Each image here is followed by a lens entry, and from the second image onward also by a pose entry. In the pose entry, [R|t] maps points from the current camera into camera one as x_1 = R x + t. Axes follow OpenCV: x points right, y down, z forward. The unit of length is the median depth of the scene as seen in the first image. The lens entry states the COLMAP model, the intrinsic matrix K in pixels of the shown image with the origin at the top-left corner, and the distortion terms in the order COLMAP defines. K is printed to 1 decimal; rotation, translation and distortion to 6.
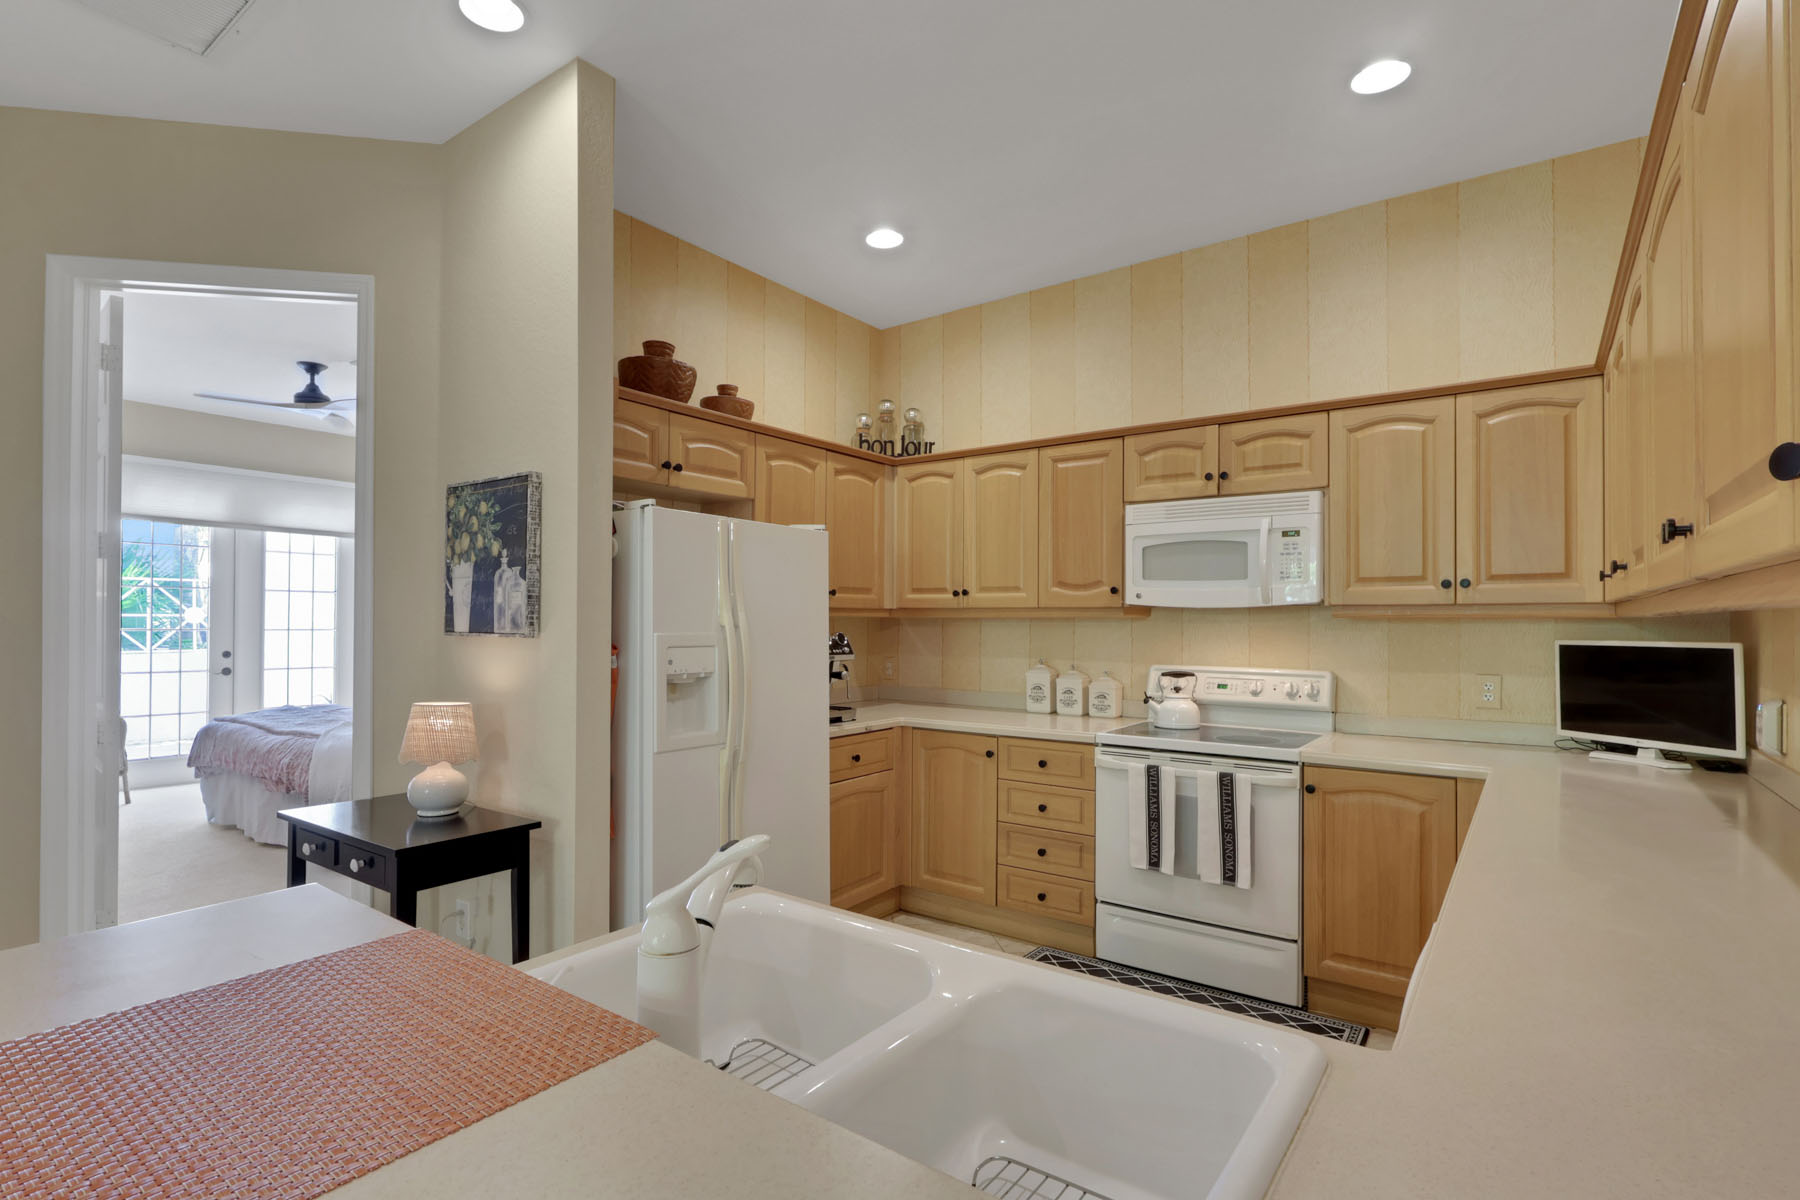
lens RADIAL K [[873.3, 0, 936.9], [0, 873.3, 611.1], [0, 0, 1]] dist [0.000907, -0.000077]
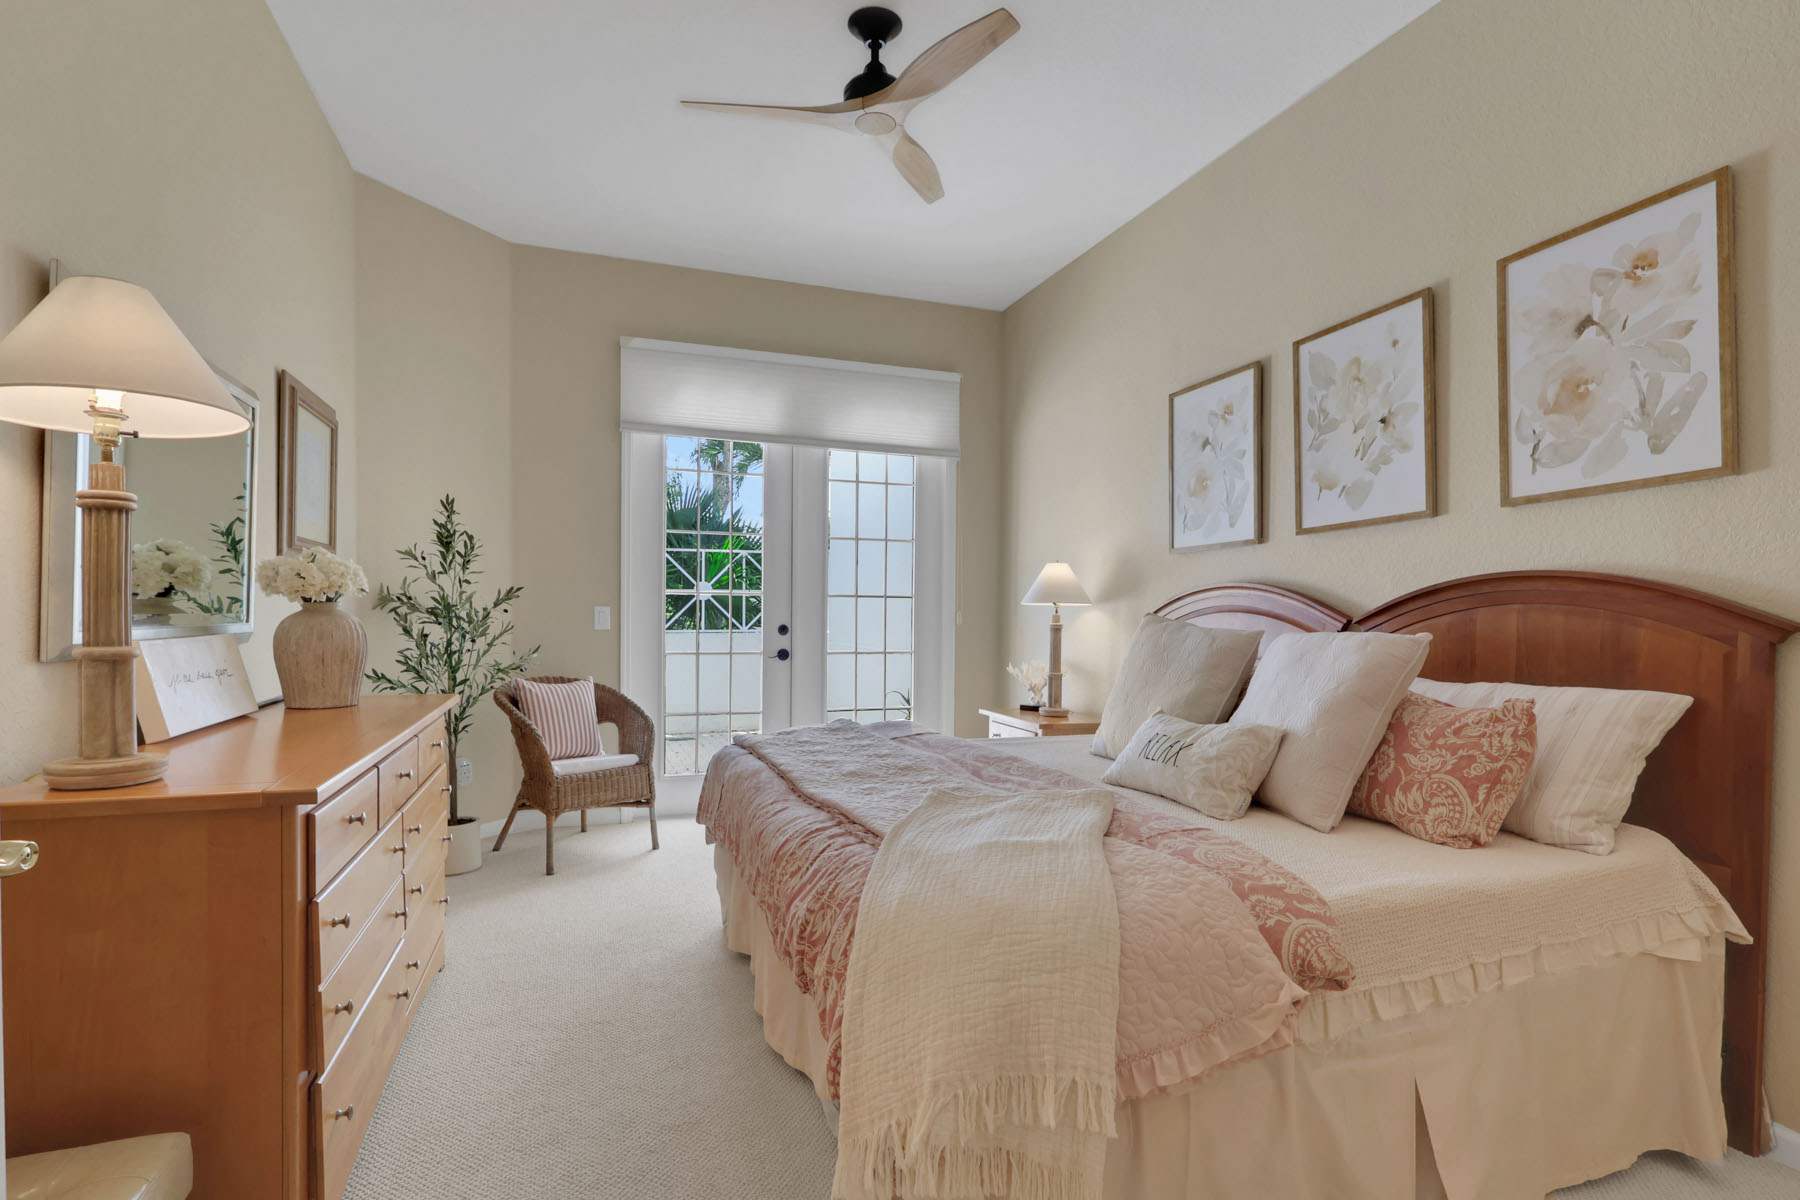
lens RADIAL K [[874.3, 0, 900.0], [0, 874.3, 600.0], [0, 0, 1]] dist [0.000807, 0.000117]
pose [[0.815247, -0.006589, -0.579076, -0.339849], [0.000612, 0.999945, -0.010515, 0.033519], [0.579113, 0.008218, 0.815206, 0.492311]]
